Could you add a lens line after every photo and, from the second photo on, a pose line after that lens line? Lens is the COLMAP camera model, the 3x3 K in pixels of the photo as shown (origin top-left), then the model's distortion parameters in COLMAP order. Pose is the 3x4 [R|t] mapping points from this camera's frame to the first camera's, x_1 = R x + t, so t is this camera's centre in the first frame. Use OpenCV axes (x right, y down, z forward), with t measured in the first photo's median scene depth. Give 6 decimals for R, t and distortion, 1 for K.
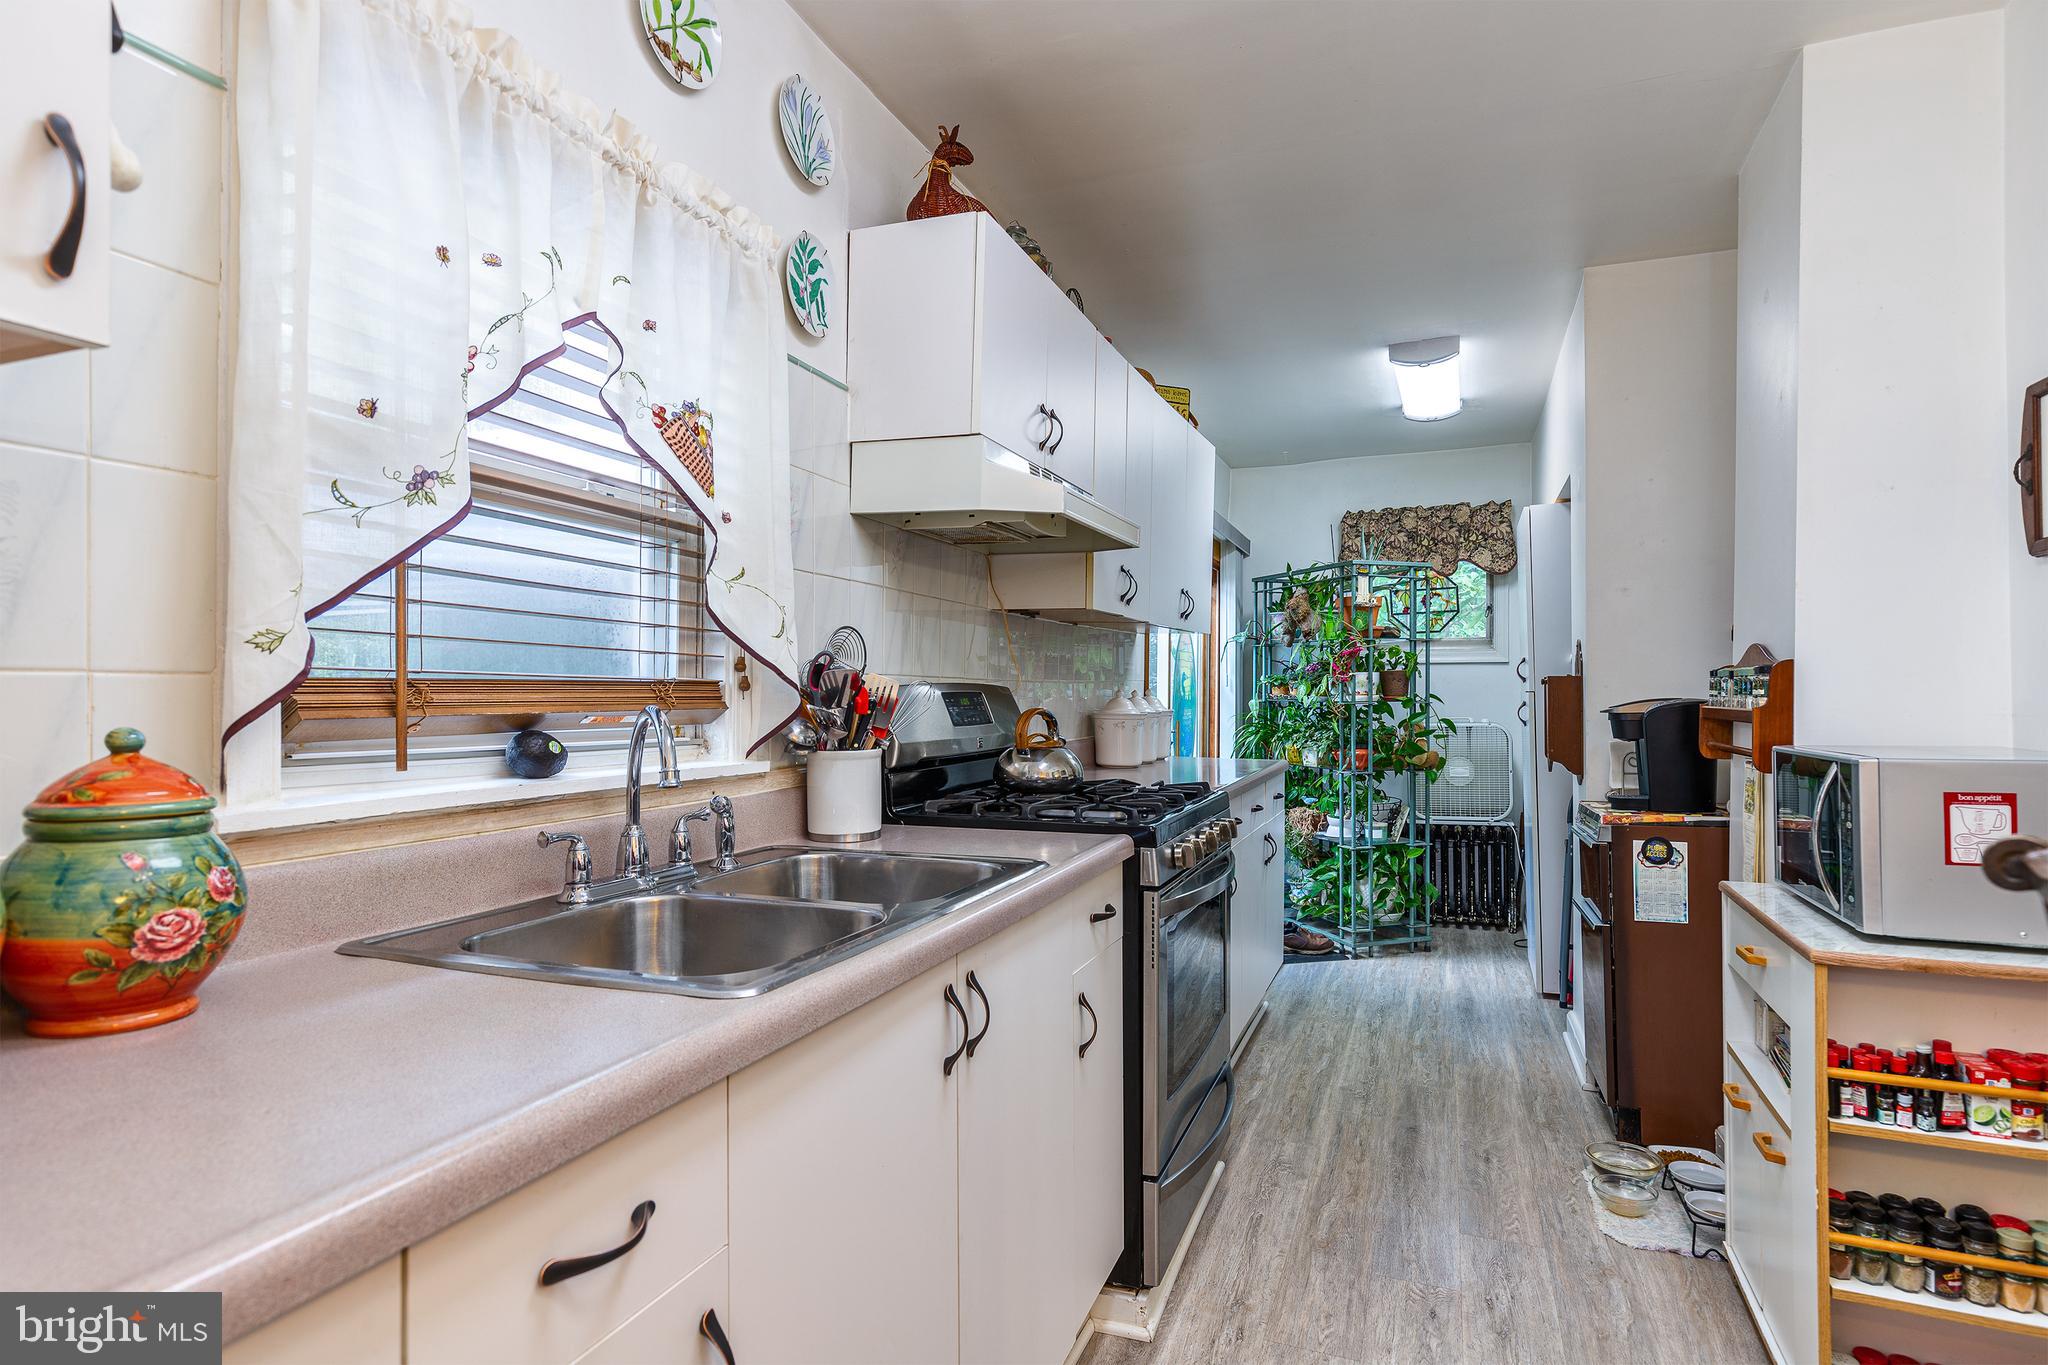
lens RADIAL K [[1069.4, 0, 1022.4], [0, 1069.4, 685.4], [0, 0, 1]] dist [-0.003200, -0.000235]
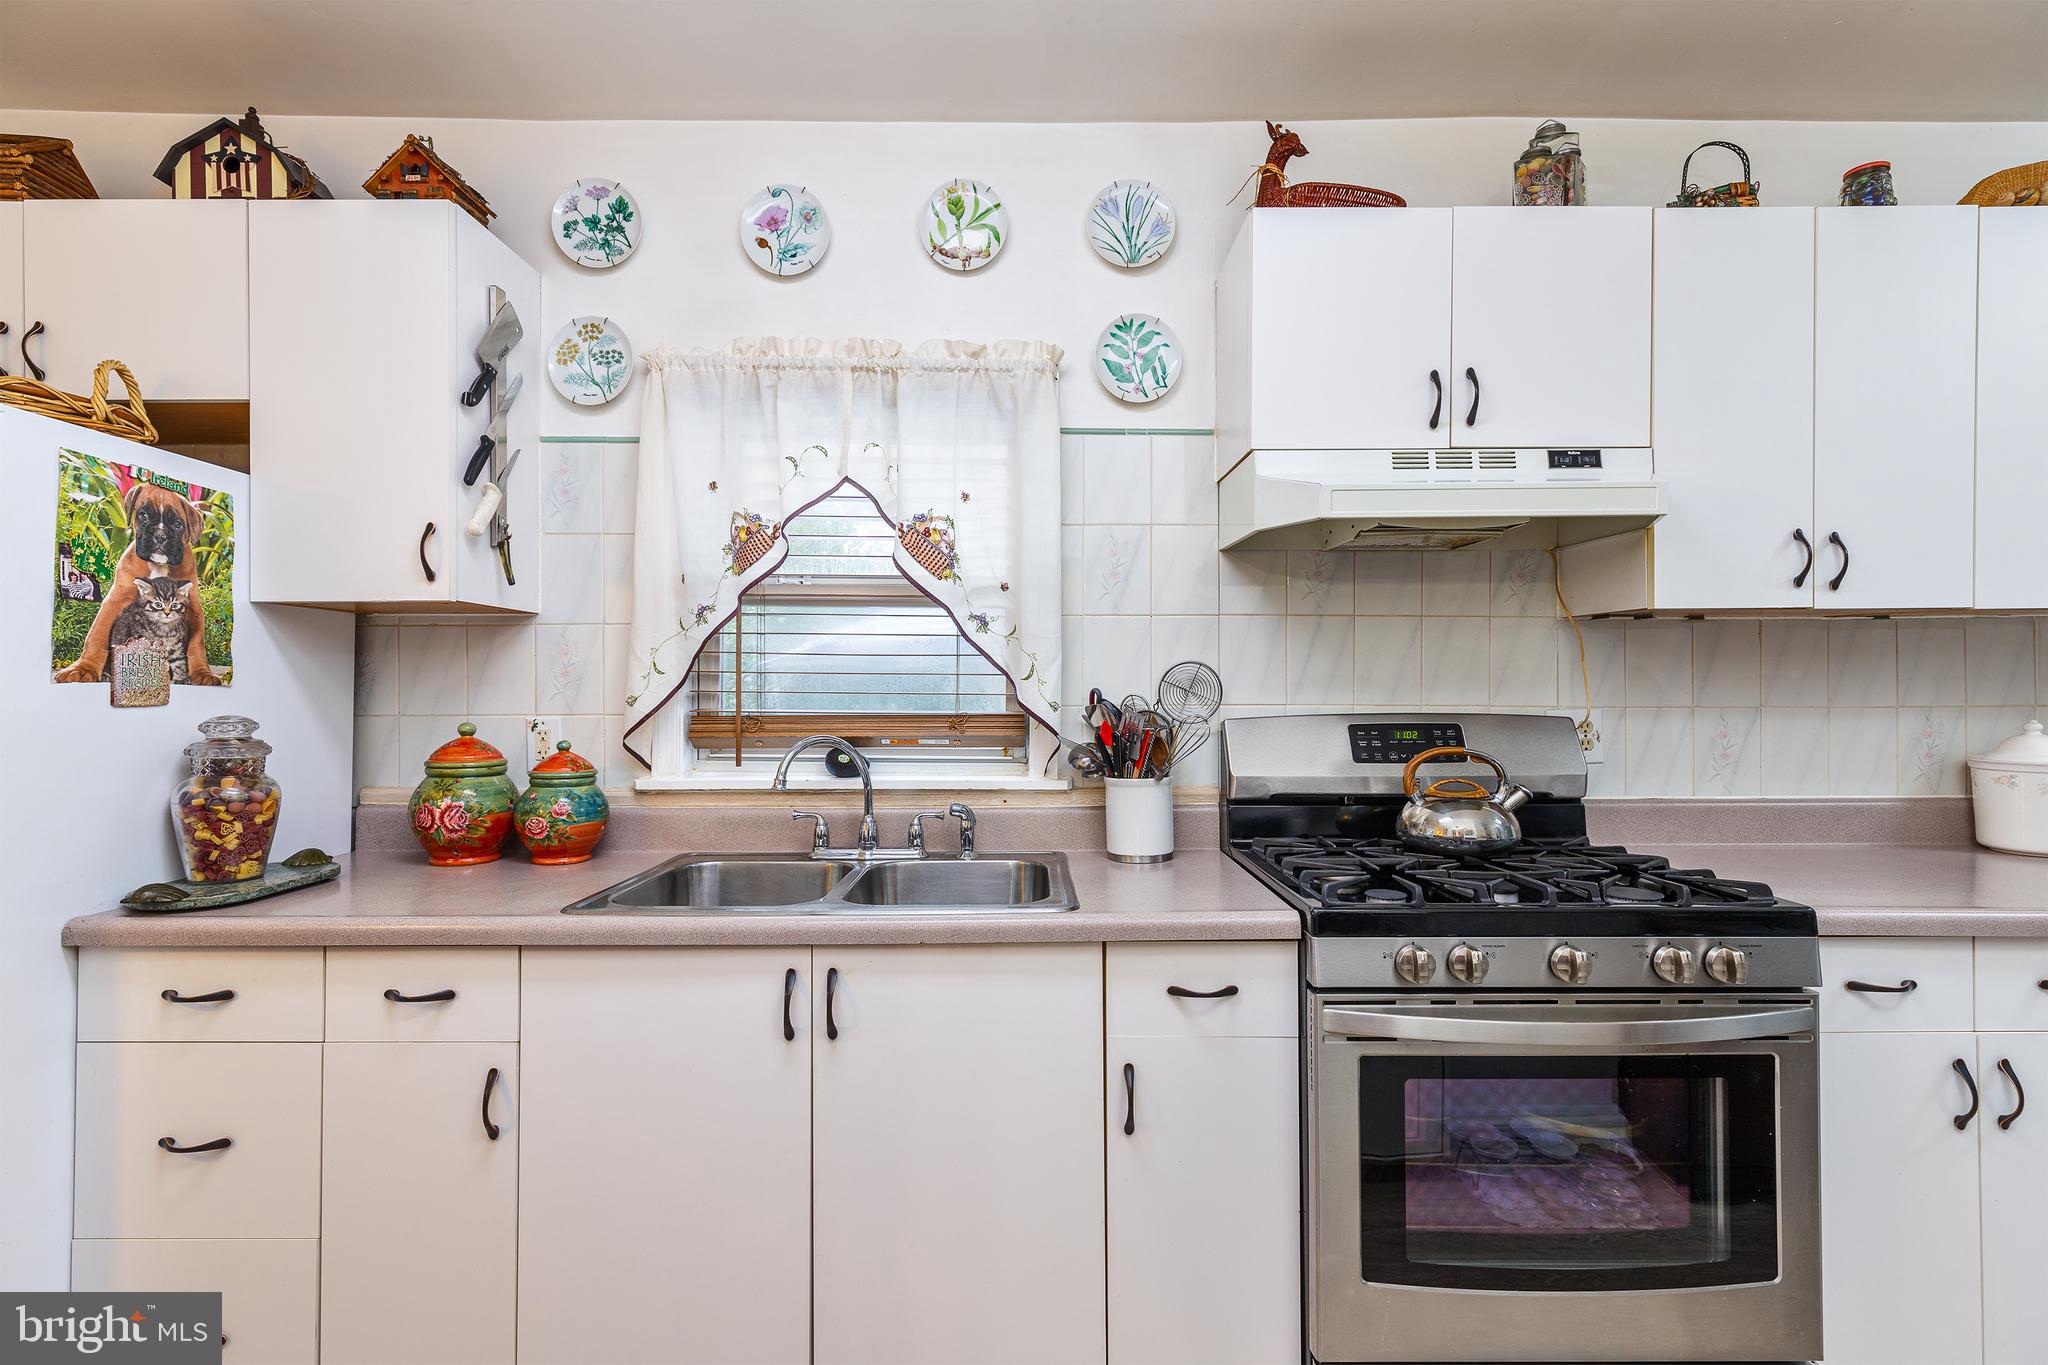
lens RADIAL K [[937.1, 0, 1021.5], [0, 937.1, 683.6], [0, 0, 1]] dist [0.003052, 0.000045]
pose [[0.359273, -0.011919, -0.933157, 0.847763], [0.006917, 0.999925, -0.010108, -0.033242], [0.933207, -0.002823, 0.359328, 0.678206]]
